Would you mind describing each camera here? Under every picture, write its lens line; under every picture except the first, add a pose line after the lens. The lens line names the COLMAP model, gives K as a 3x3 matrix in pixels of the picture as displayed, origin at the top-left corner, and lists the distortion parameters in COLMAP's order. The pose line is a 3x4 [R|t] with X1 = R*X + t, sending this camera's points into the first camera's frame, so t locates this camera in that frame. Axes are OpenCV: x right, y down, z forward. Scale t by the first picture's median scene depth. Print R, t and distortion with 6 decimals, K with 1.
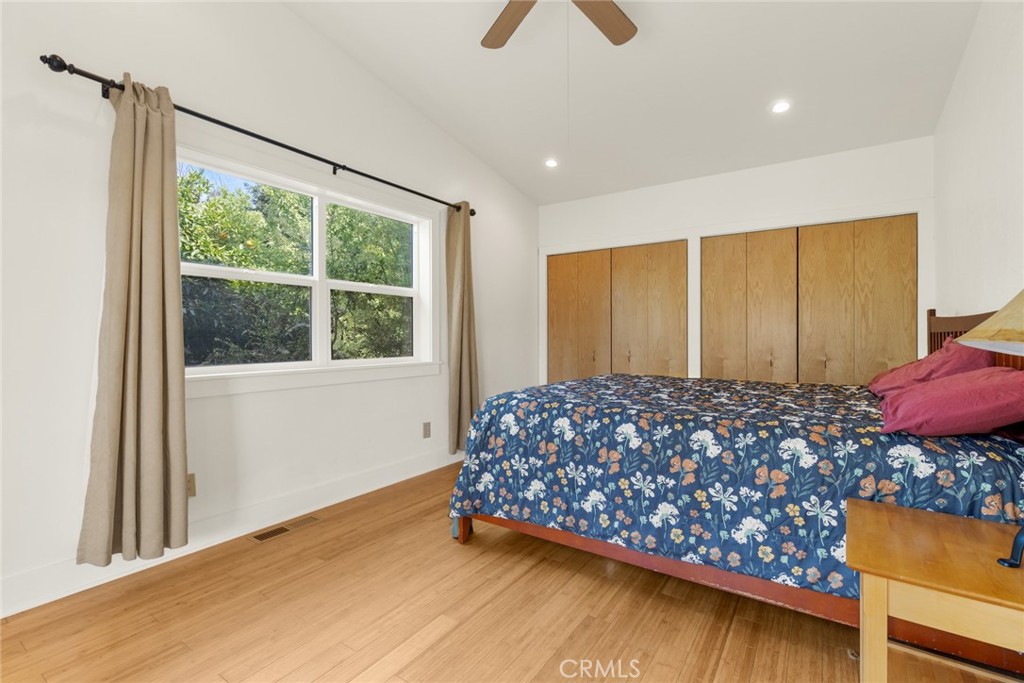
lens RADIAL K [[455.6, 0, 508.5], [0, 455.6, 339.1], [0, 0, 1]] dist [0.005326, -0.000151]
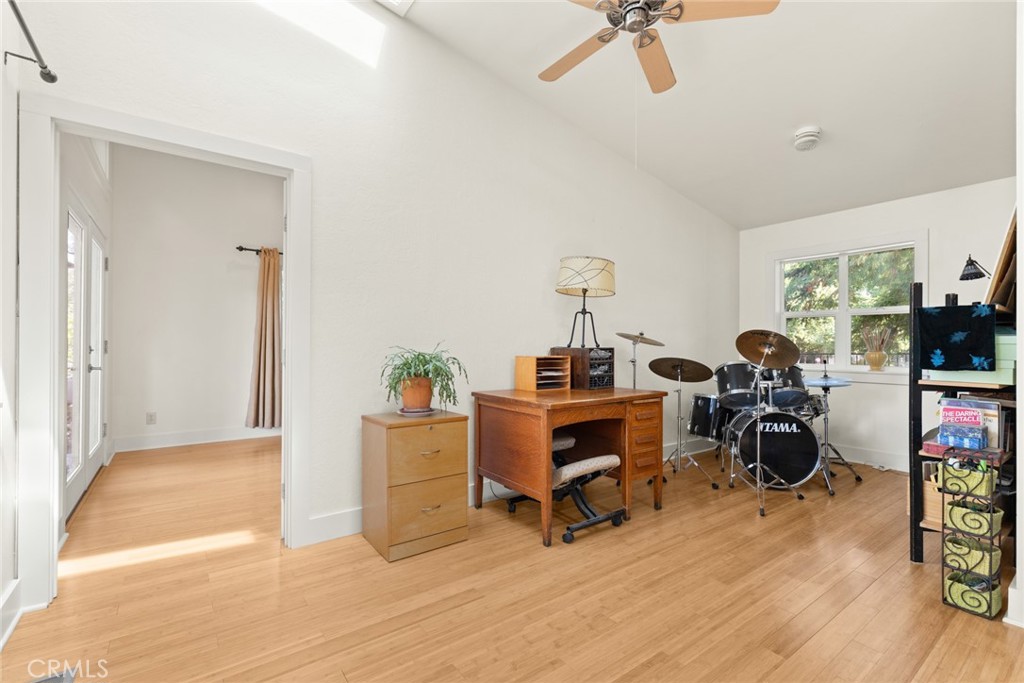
lens RADIAL K [[455.6, 0, 512.4], [0, 455.6, 344.9], [0, 0, 1]] dist [0.005326, -0.000151]
pose [[0.948446, 0.005100, -0.316897, 1.394854], [-0.006801, 0.999968, -0.004262, -0.014046], [0.316865, 0.006198, 0.948451, -1.054301]]
